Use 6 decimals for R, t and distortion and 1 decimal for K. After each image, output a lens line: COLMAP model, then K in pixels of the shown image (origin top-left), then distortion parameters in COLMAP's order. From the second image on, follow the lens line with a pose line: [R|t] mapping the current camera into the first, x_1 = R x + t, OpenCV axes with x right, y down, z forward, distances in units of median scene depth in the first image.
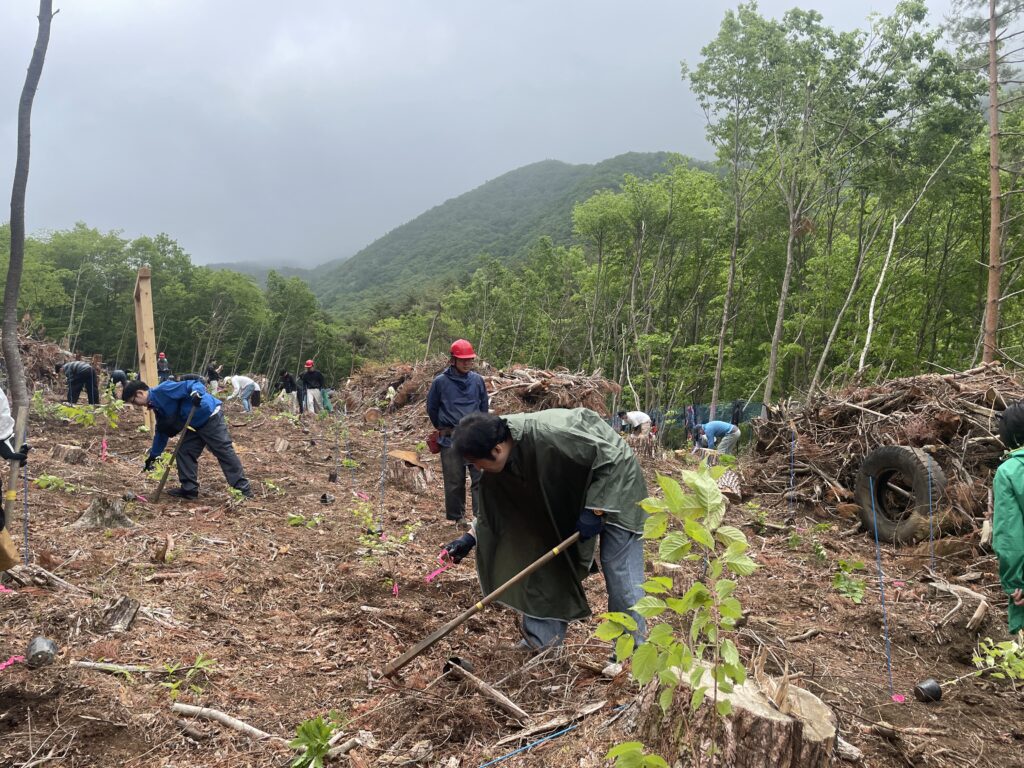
lens RADIAL K [[780.6, 0, 514.9], [0, 780.6, 386.3], [0, 0, 1]] dist [0.080493, -0.105114]
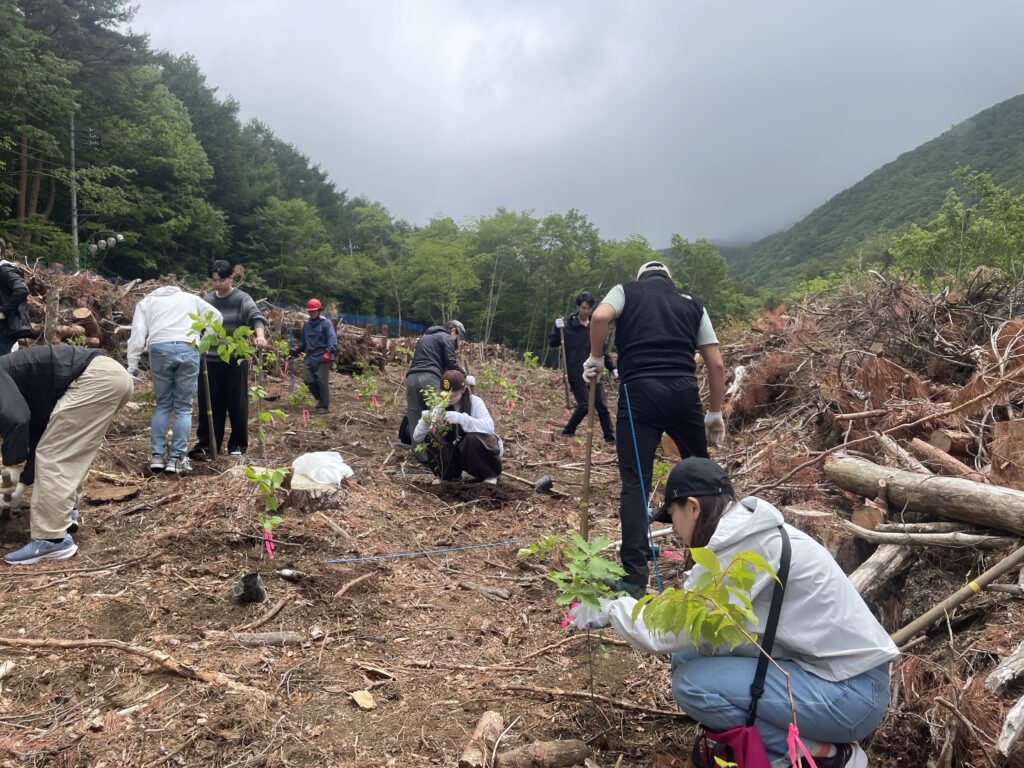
lens RADIAL K [[780.6, 0, 517.0], [0, 780.6, 380.4], [0, 0, 1]] dist [0.080493, -0.105114]
pose [[0.859460, 0.006771, -0.511158, -0.010551], [0.002133, 0.999856, 0.016832, 0.000105], [0.511199, -0.015557, 0.859322, 0.131487]]
